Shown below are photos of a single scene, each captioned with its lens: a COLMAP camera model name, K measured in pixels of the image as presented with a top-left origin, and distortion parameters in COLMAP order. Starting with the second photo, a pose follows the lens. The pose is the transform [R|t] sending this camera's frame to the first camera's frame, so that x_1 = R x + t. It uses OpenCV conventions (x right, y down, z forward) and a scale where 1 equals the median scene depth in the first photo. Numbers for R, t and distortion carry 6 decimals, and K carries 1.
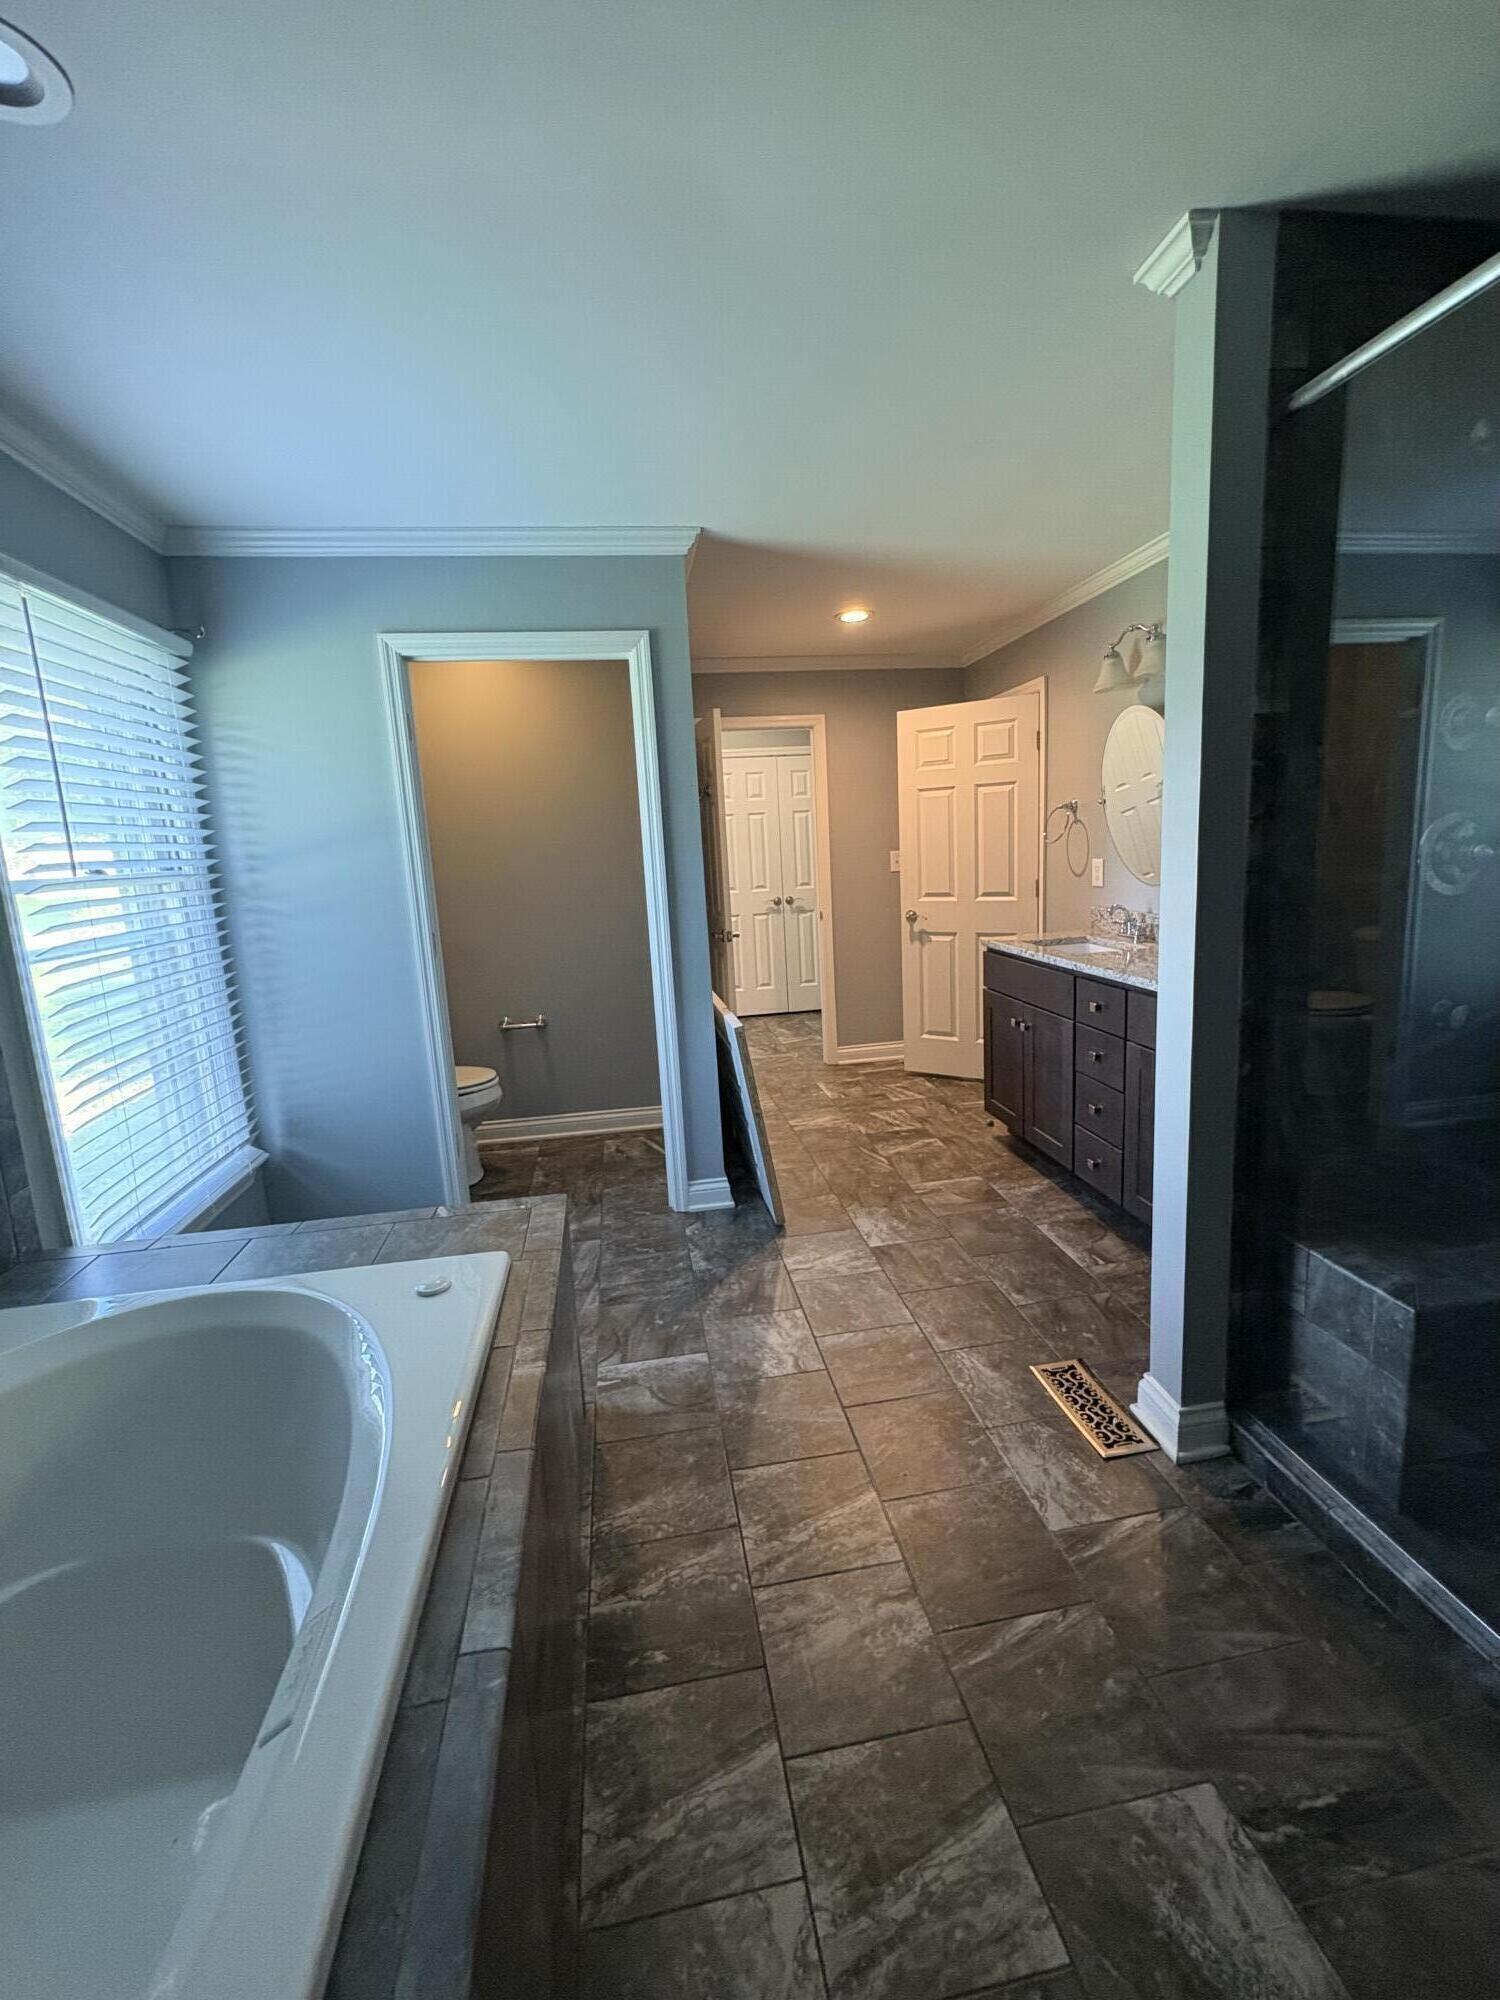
lens RADIAL K [[801.8, 0, 739.3], [0, 801.8, 987.6], [0, 0, 1]] dist [-0.000523, -0.000371]
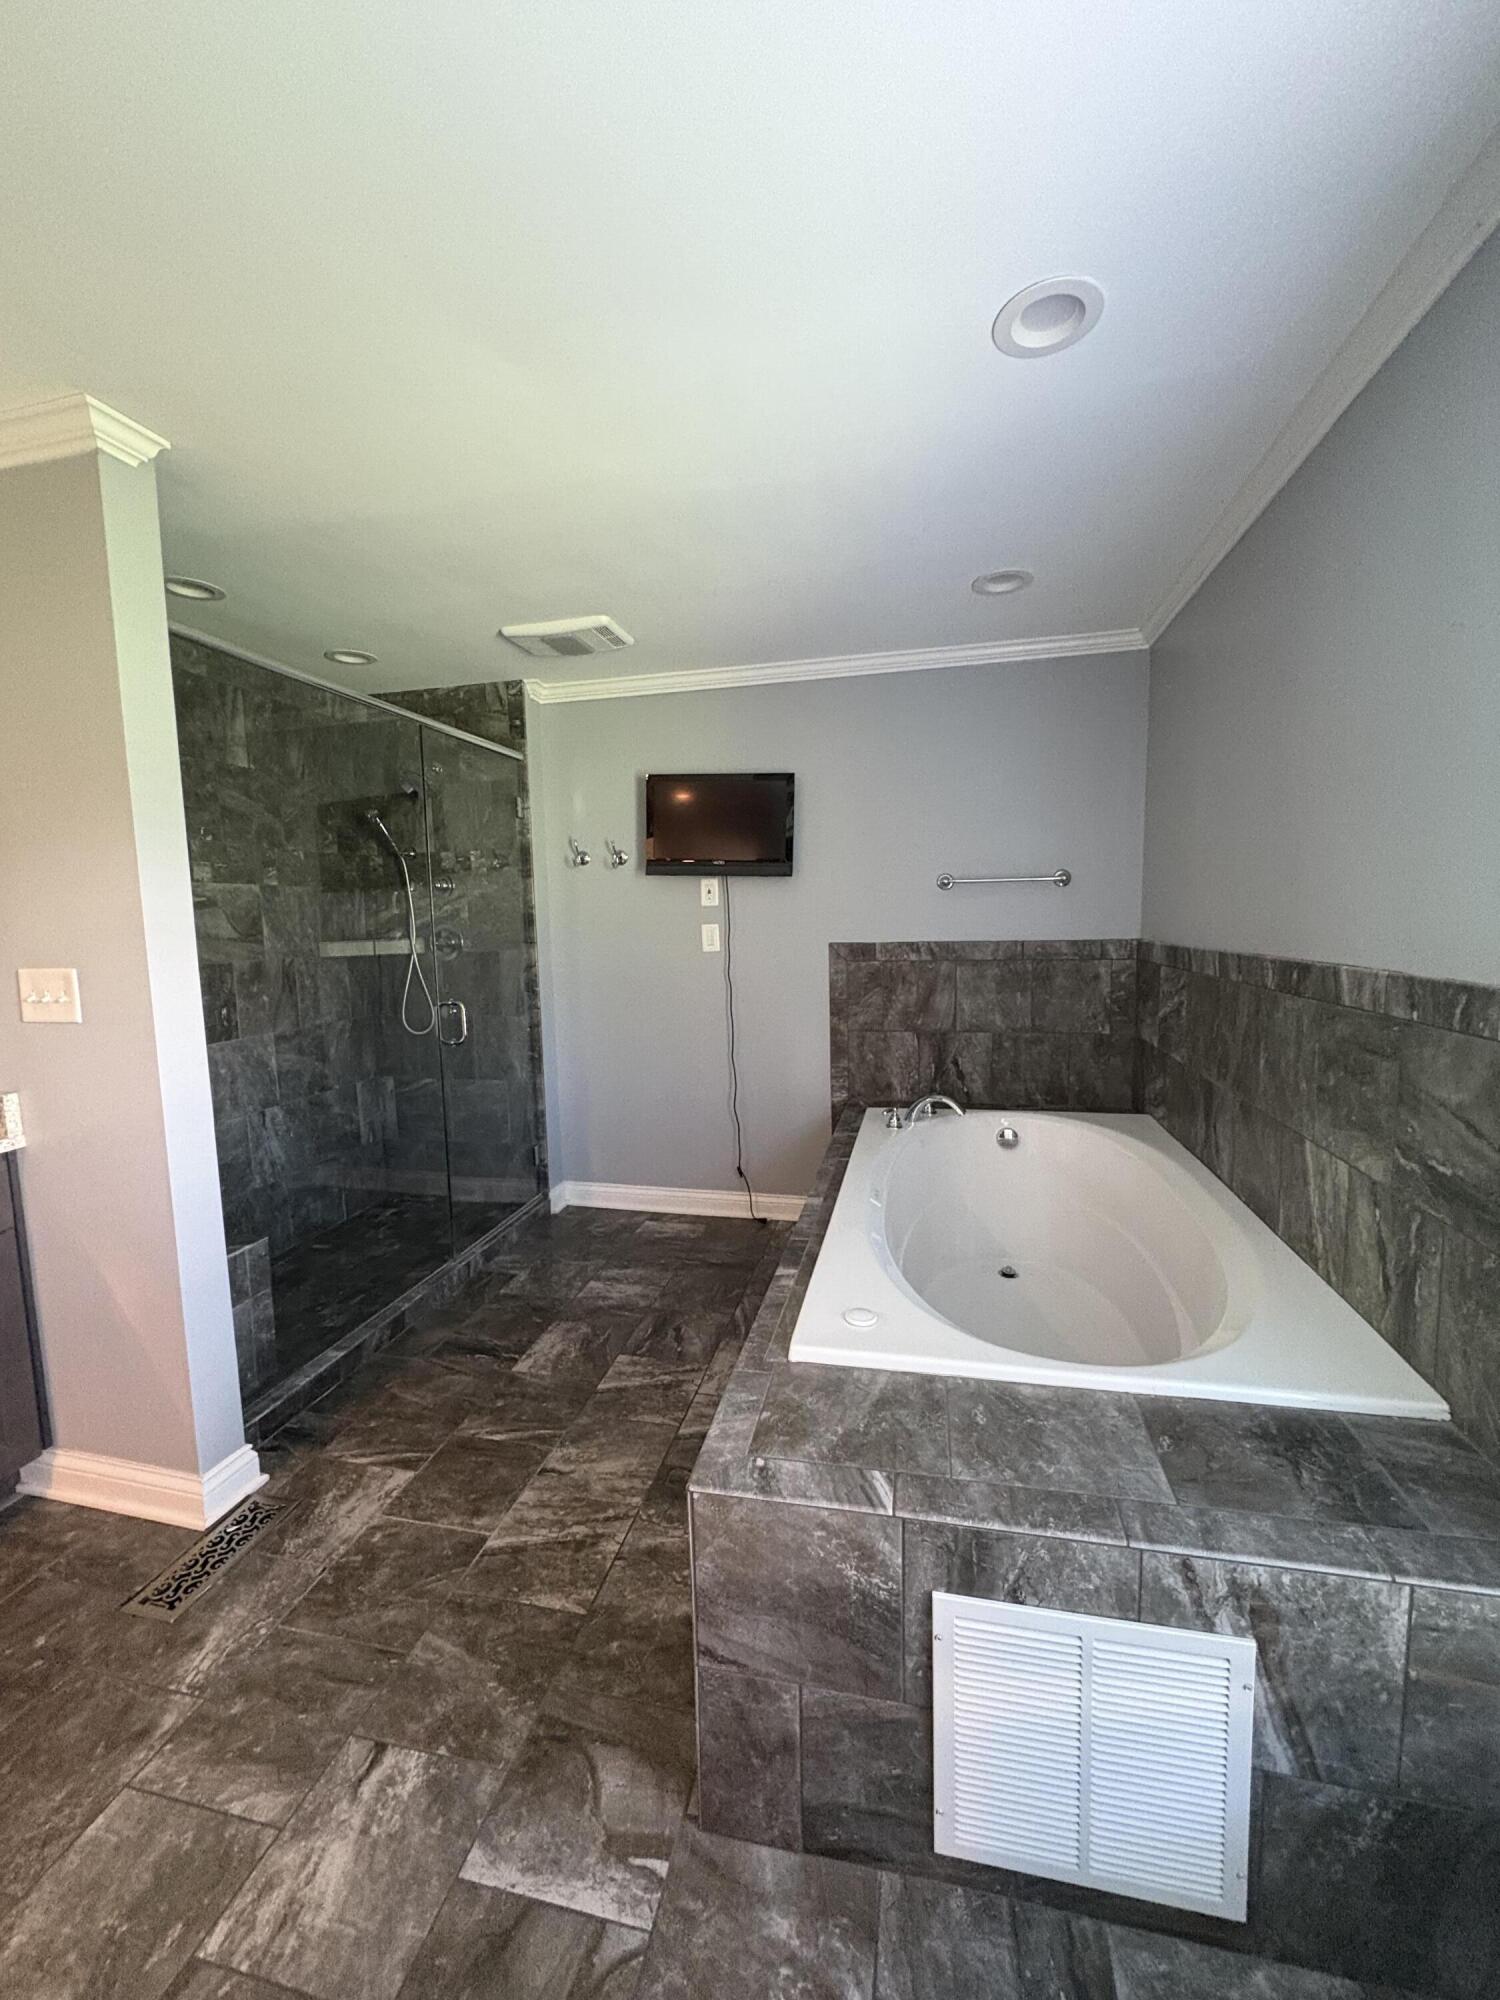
lens RADIAL K [[801.8, 0, 760.2], [0, 801.8, 996.2], [0, 0, 1]] dist [-0.000523, -0.000371]
pose [[-0.929605, 0.029373, 0.367386, -0.519613], [0.125793, 0.962247, 0.241365, -0.247363], [-0.346426, 0.270588, -0.898204, 1.481455]]
